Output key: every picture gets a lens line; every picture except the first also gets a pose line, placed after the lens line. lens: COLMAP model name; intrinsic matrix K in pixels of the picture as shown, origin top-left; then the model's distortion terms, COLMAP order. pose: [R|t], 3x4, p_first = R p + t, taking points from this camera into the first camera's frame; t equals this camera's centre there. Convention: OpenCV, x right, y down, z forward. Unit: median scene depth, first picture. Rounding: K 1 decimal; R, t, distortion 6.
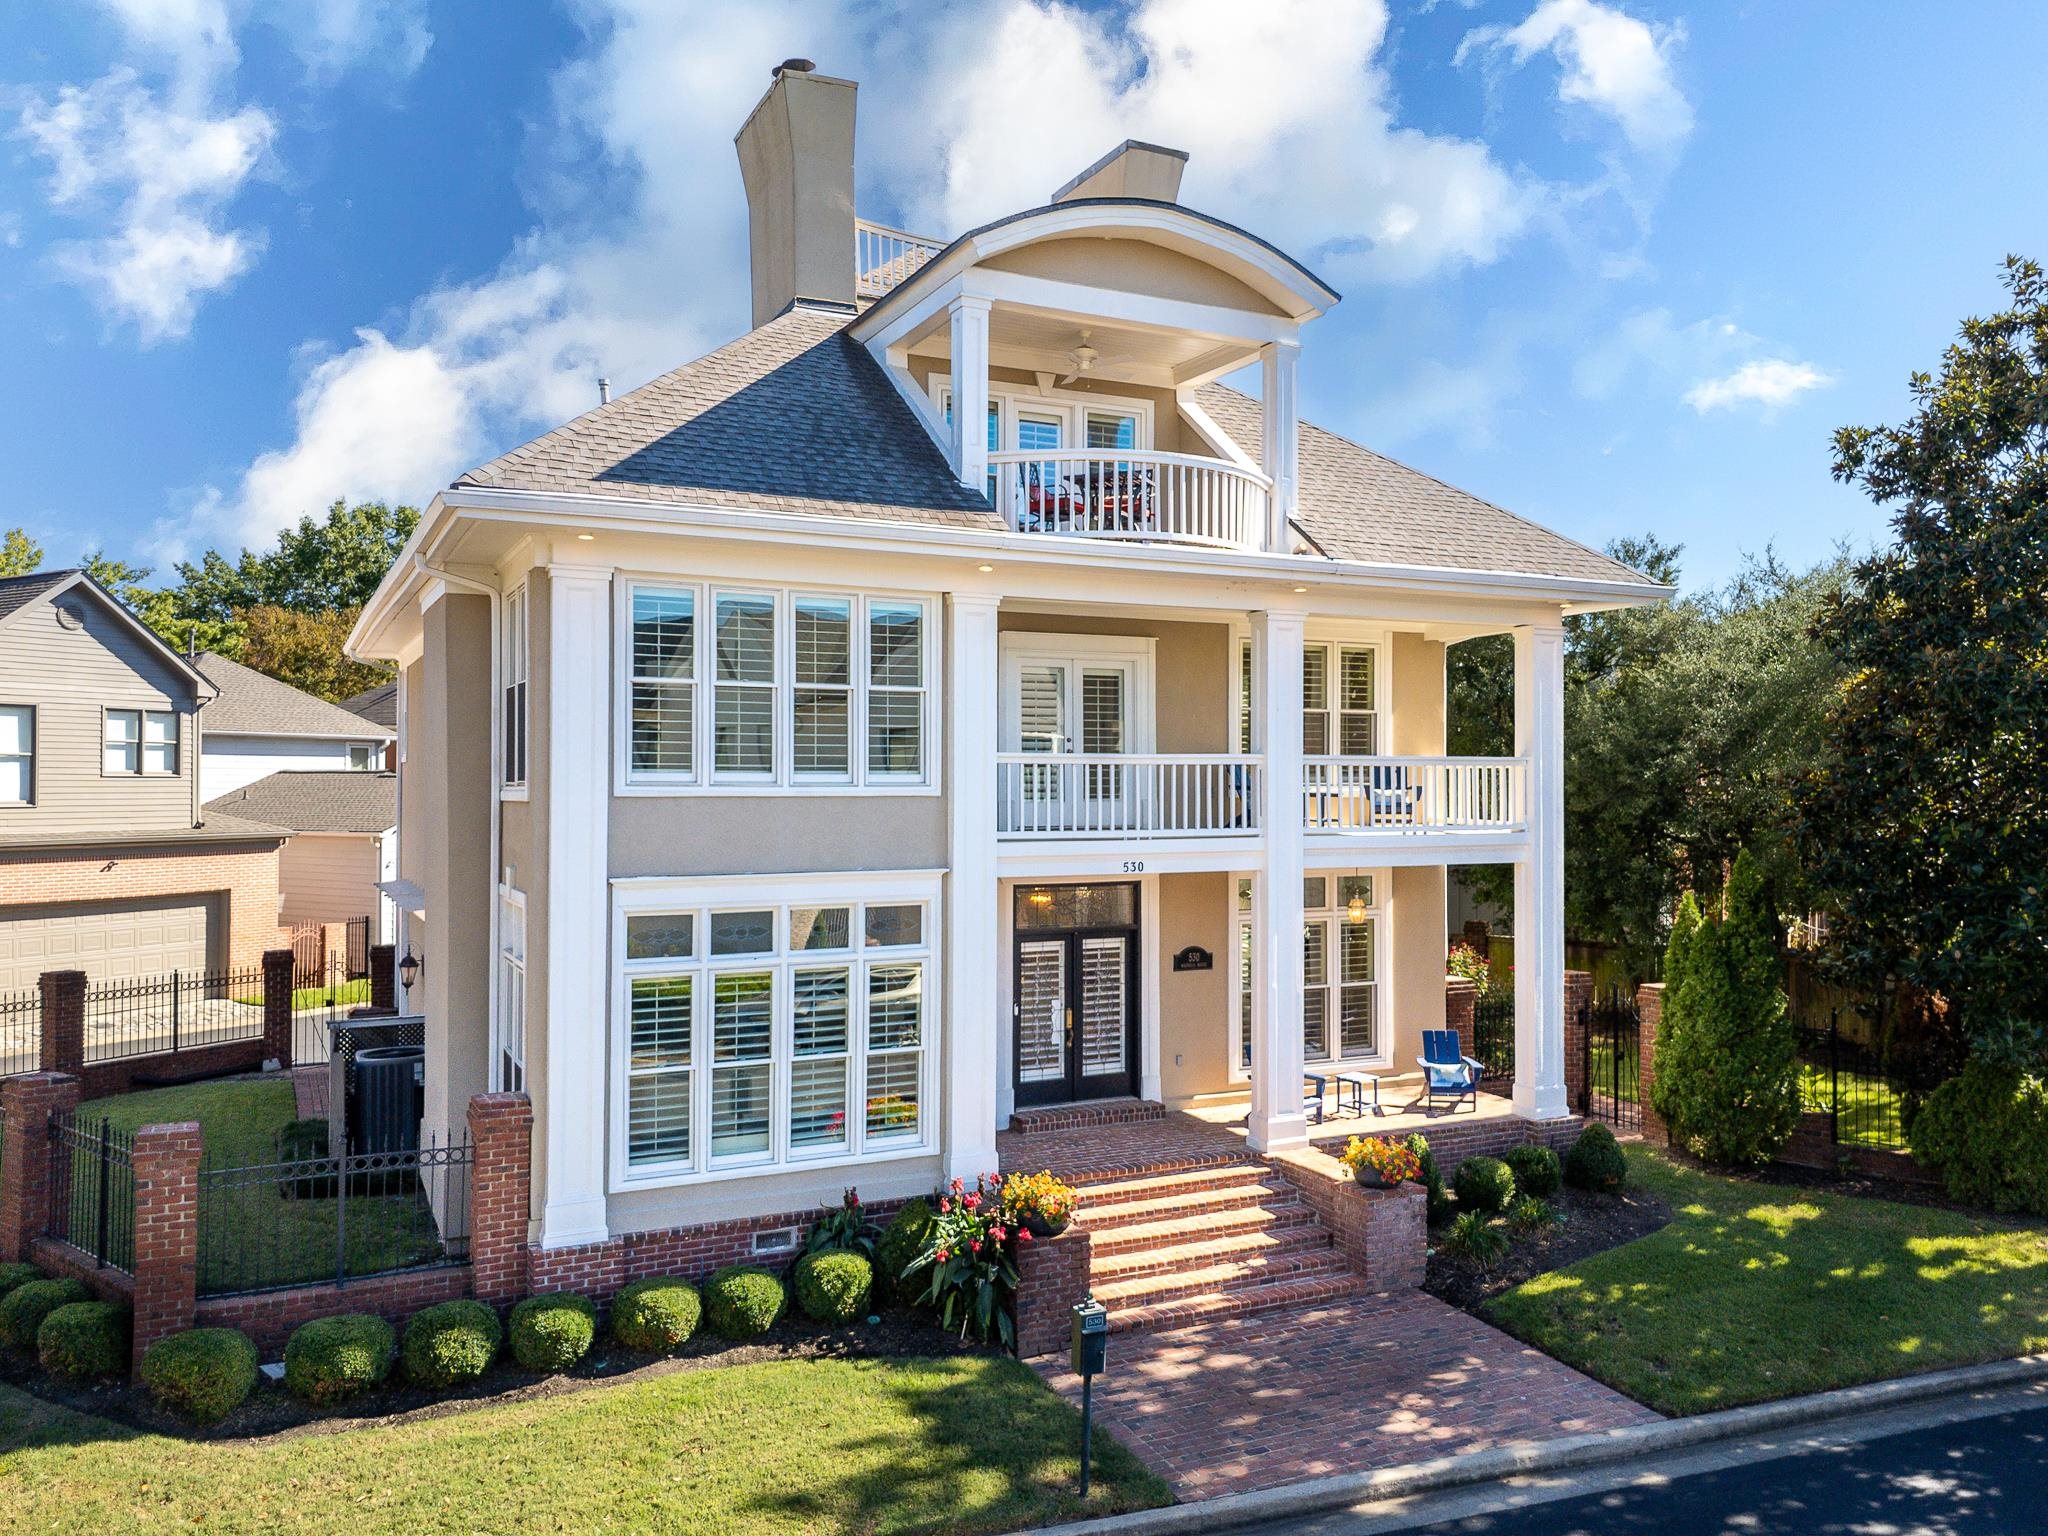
lens RADIAL K [[1575.5, 0, 1024.0], [0, 1575.5, 768.0], [0, 0, 1]] dist [0.091218, -0.090412]
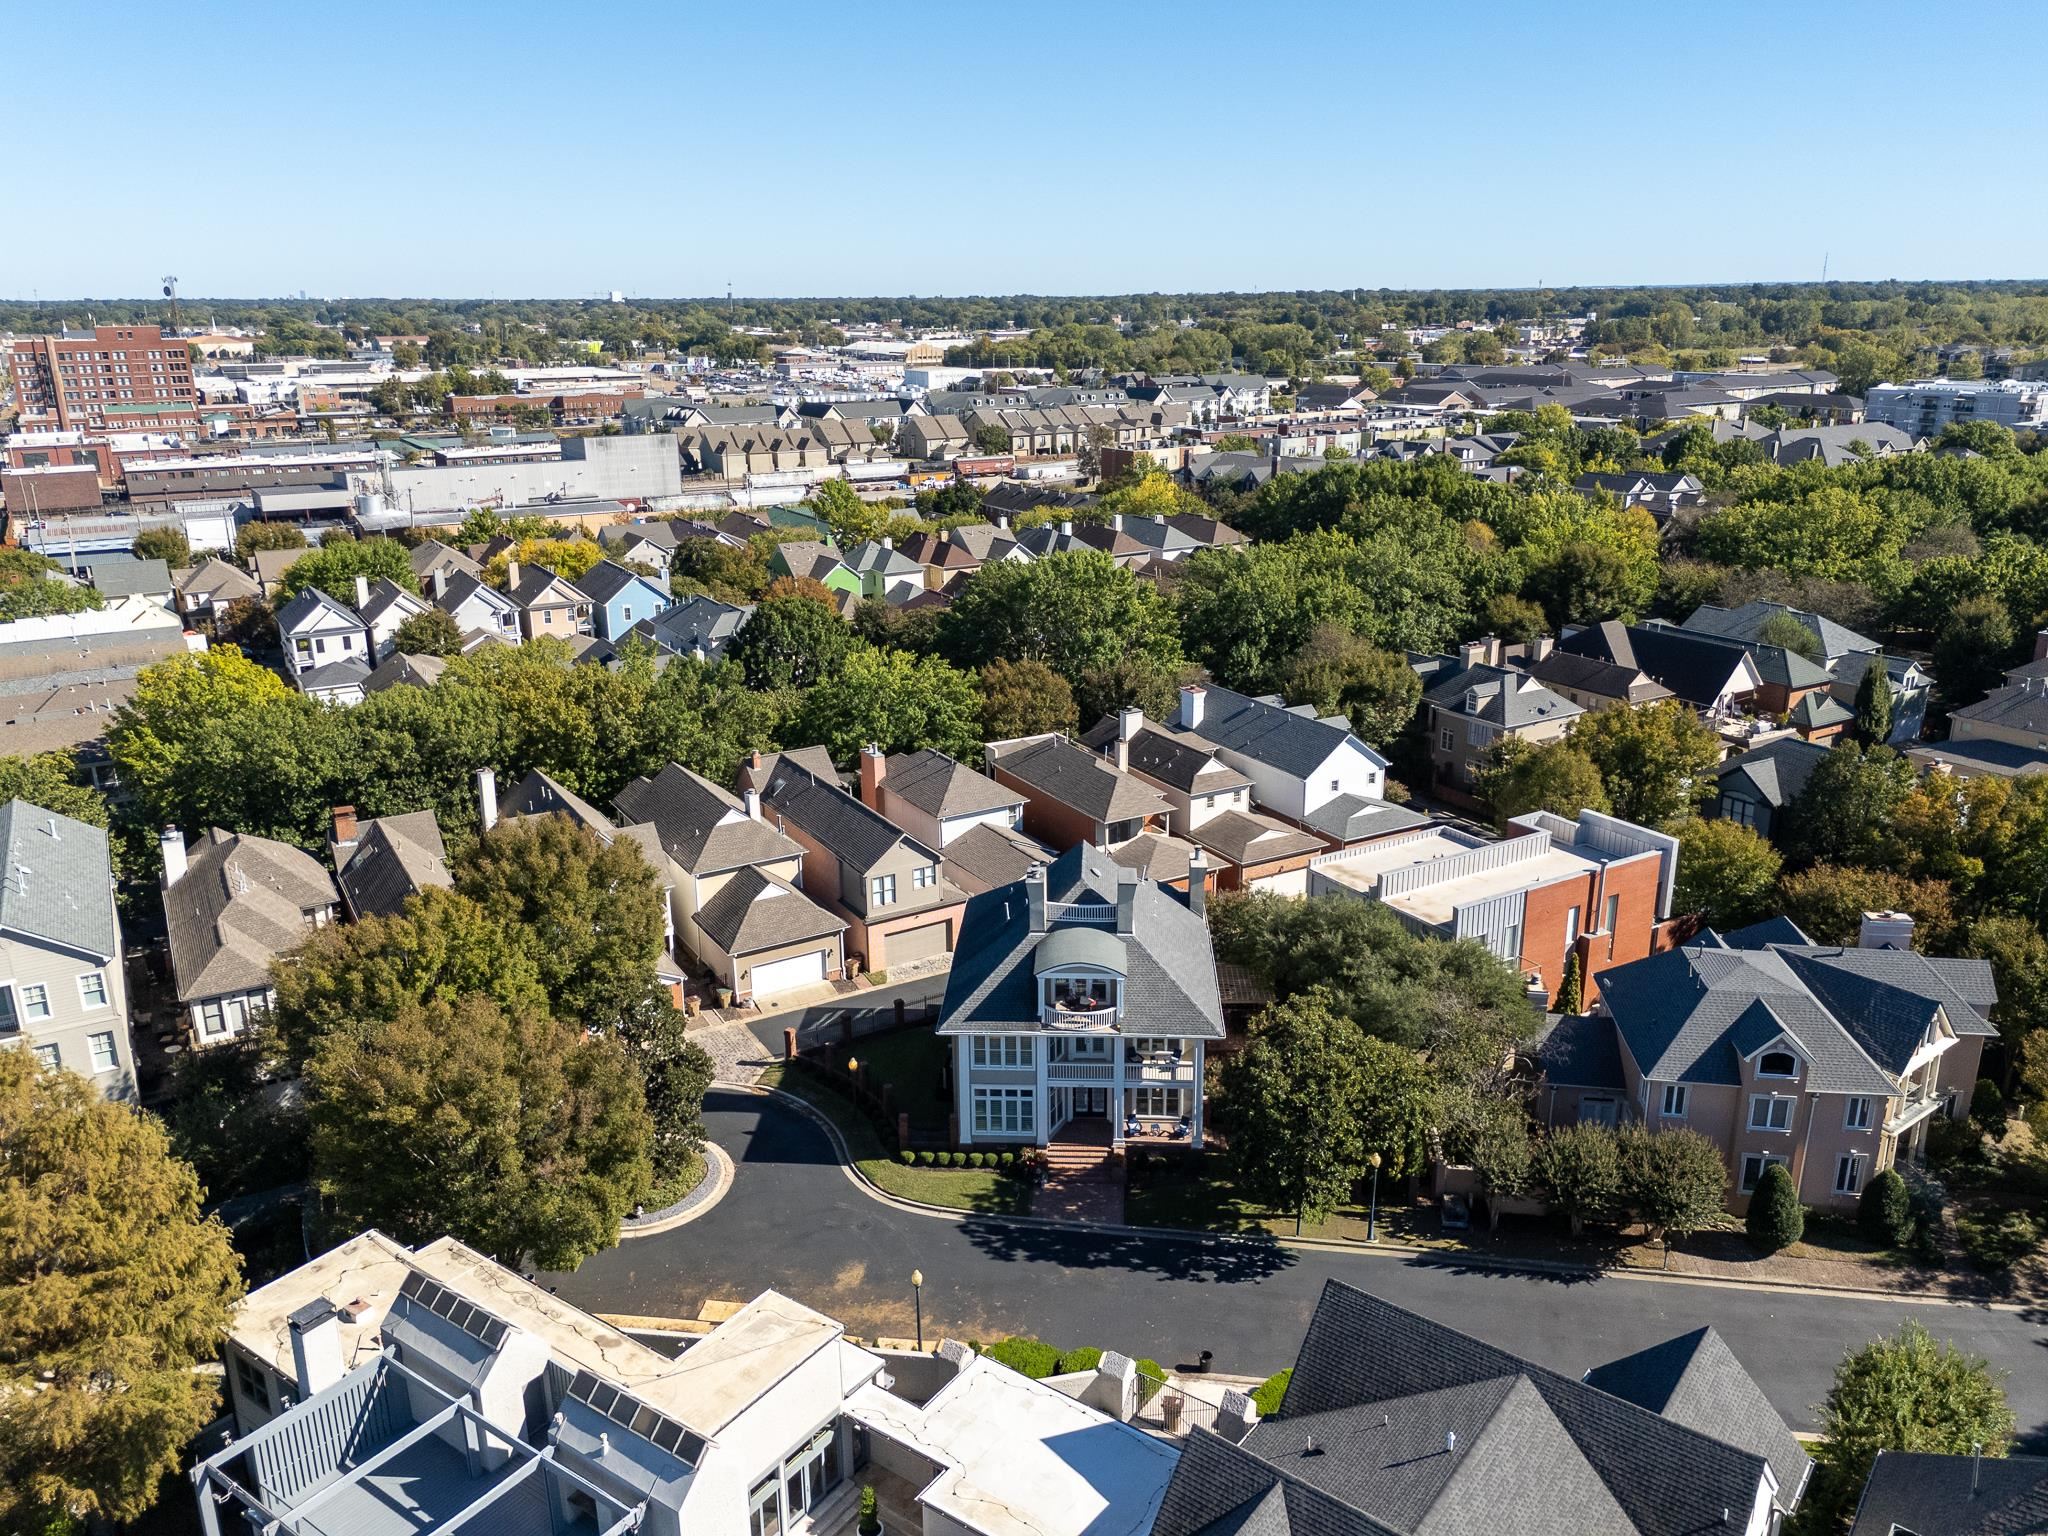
lens RADIAL K [[1575.5, 0, 1024.0], [0, 1575.5, 768.0], [0, 0, 1]] dist [0.091218, -0.090412]
pose [[0.876939, 0.134039, -0.461532, 2.168443], [0.016640, 0.951276, 0.307890, -2.521763], [0.480314, -0.277681, 0.831981, -3.002616]]
